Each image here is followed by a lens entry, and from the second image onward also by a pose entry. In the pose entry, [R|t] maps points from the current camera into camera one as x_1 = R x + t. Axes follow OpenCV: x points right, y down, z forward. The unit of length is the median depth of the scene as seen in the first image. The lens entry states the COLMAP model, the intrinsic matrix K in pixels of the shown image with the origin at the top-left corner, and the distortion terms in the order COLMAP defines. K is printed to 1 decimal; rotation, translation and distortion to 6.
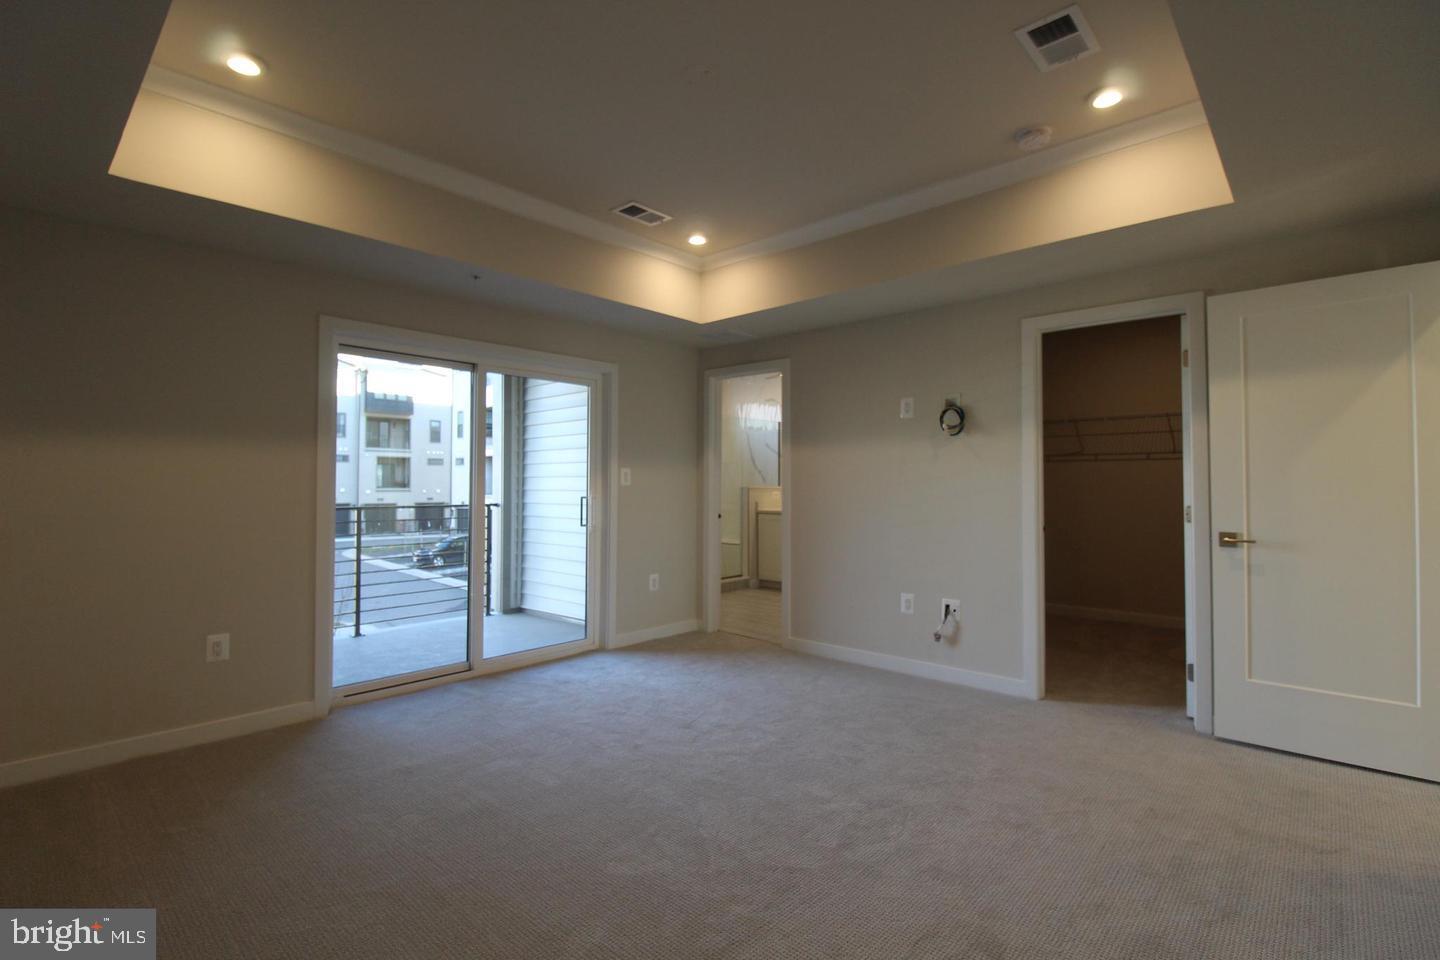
lens RADIAL K [[665.6, 0, 729.2], [0, 665.6, 470.9], [0, 0, 1]] dist [0.007713, -0.016267]
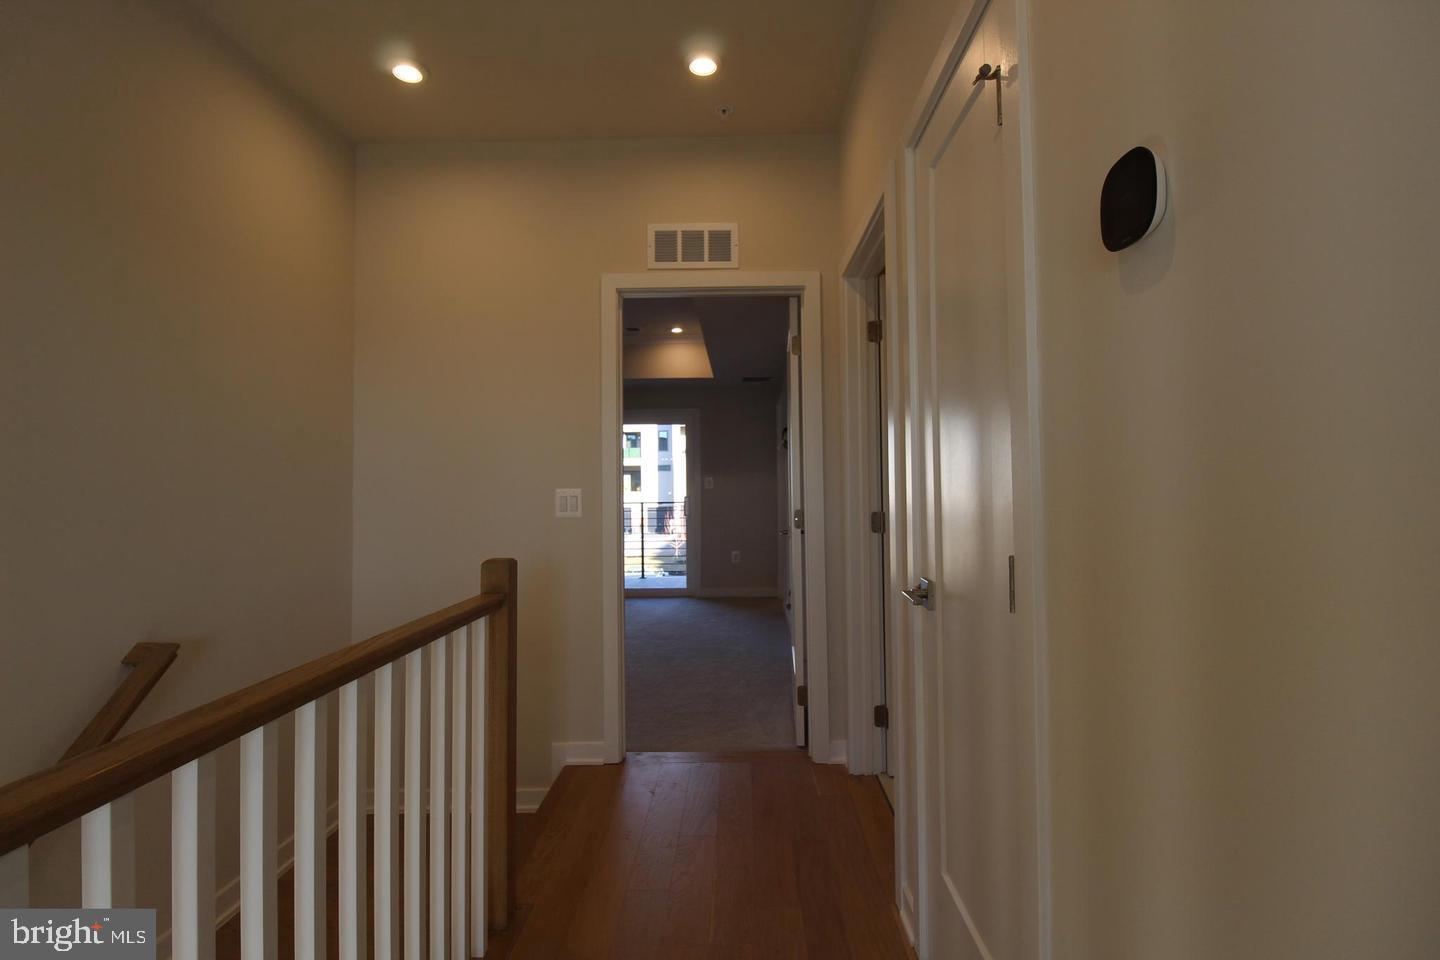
lens RADIAL K [[665.6, 0, 729.2], [0, 665.6, 470.9], [0, 0, 1]] dist [0.007713, -0.016267]
pose [[0.654609, -0.028418, -0.755433, 1.196387], [0.028809, 0.999505, -0.012636, 0.001374], [0.755418, -0.013491, 0.655104, 0.070695]]
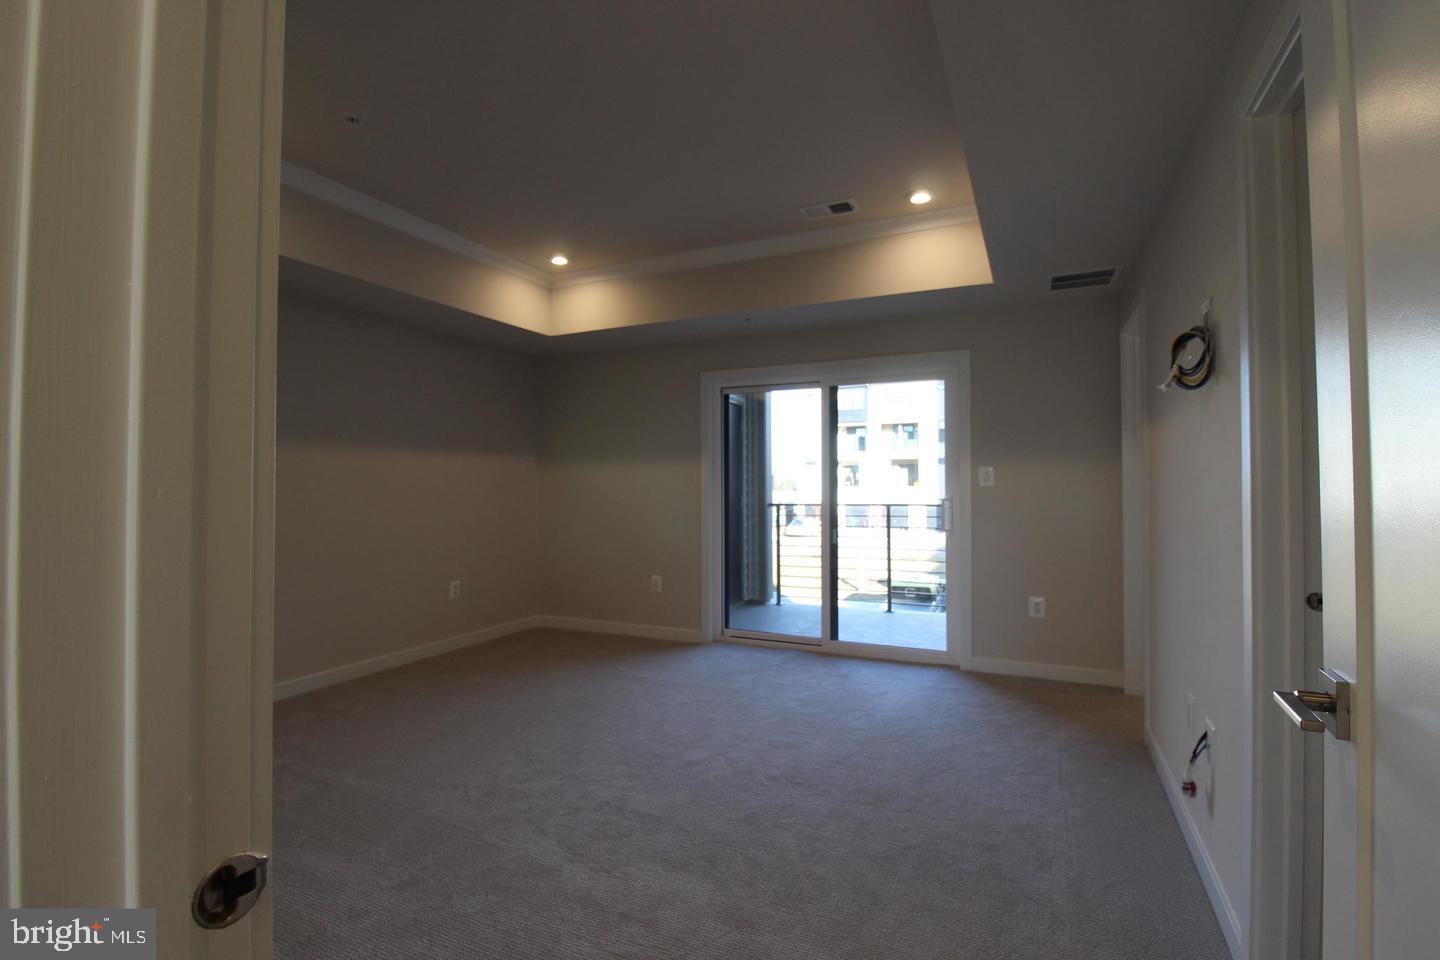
lens RADIAL K [[665.6, 0, 729.2], [0, 665.6, 470.9], [0, 0, 1]] dist [0.007713, -0.016267]
pose [[0.296869, -0.021324, -0.954680, 0.685545], [0.024820, 0.999585, -0.014609, 0.005685], [0.954596, -0.019358, 0.297275, 0.506297]]
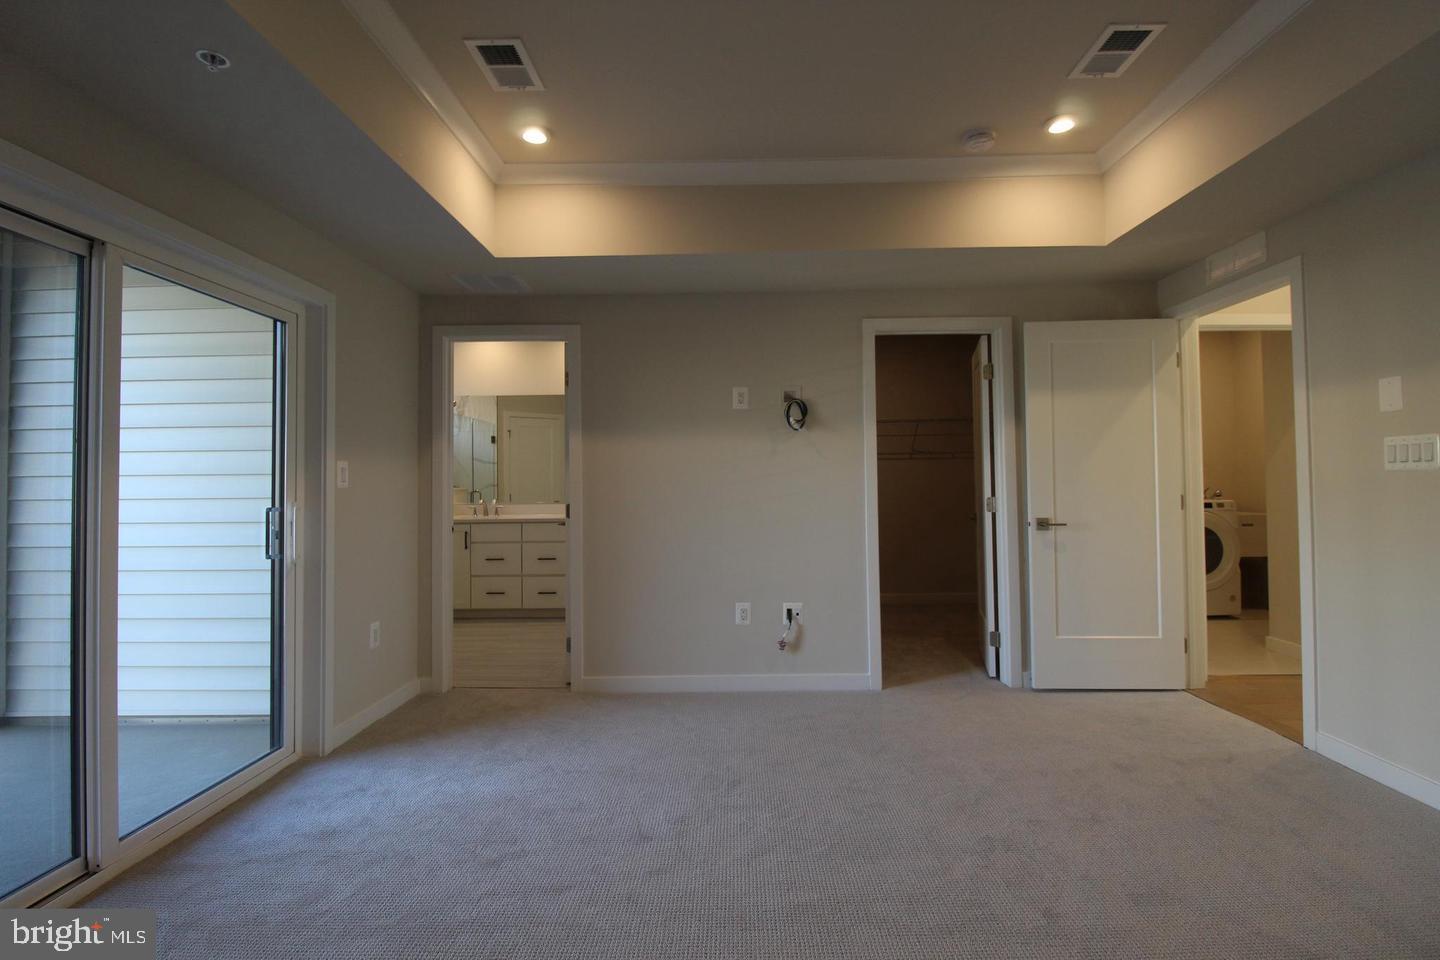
lens RADIAL K [[665.6, 0, 729.2], [0, 665.6, 470.9], [0, 0, 1]] dist [0.007713, -0.016267]
pose [[0.752956, 0.003357, 0.658062, -0.352821], [-0.001749, 0.999994, -0.003099, 0.007709], [-0.658068, 0.001182, 0.752957, 0.337196]]
